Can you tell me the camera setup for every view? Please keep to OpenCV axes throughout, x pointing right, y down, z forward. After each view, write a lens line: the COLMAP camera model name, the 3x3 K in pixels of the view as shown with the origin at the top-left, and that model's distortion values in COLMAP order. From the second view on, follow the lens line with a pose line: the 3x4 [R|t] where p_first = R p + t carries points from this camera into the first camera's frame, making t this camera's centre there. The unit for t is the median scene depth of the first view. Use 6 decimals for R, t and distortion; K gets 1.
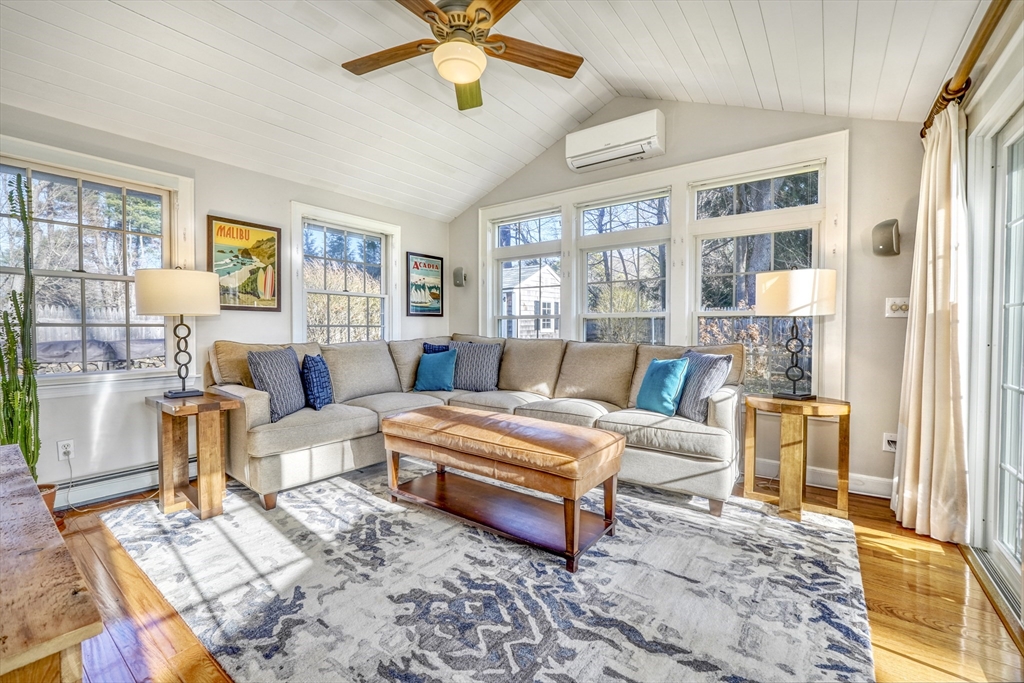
lens RADIAL K [[432.5, 0, 509.6], [0, 432.5, 336.3], [0, 0, 1]] dist [-0.004958, -0.000137]
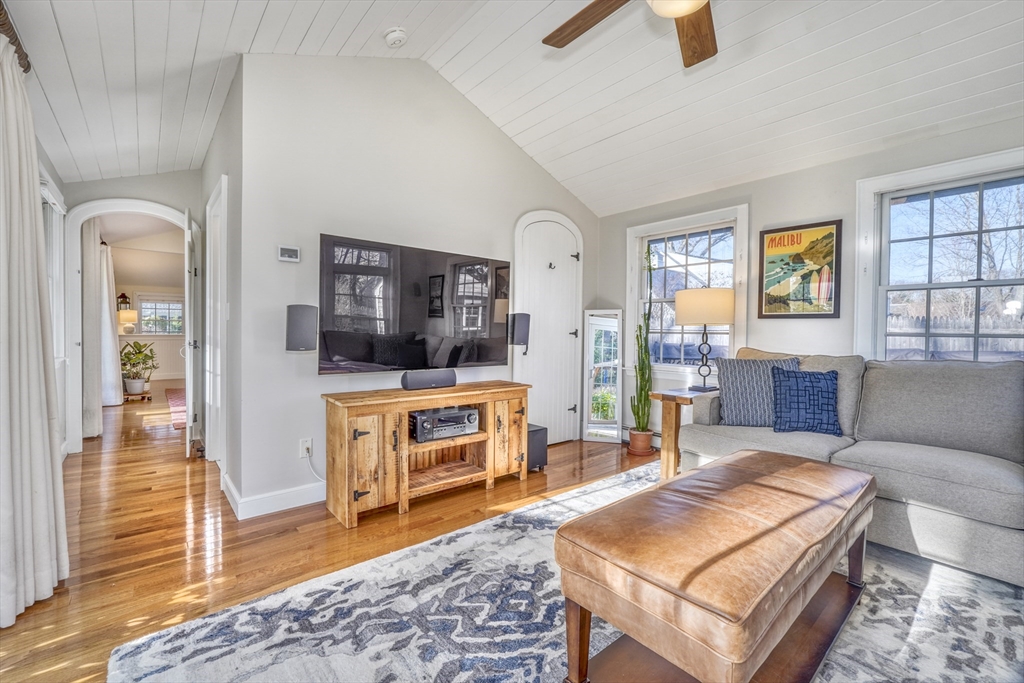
lens RADIAL K [[432.5, 0, 511.1], [0, 432.5, 339.9], [0, 0, 1]] dist [-0.004958, -0.000137]
pose [[-0.220013, 0.014680, -0.975386, 0.849413], [-0.030865, 0.999281, 0.022002, -0.025567], [0.975008, 0.034946, -0.219402, 1.101161]]
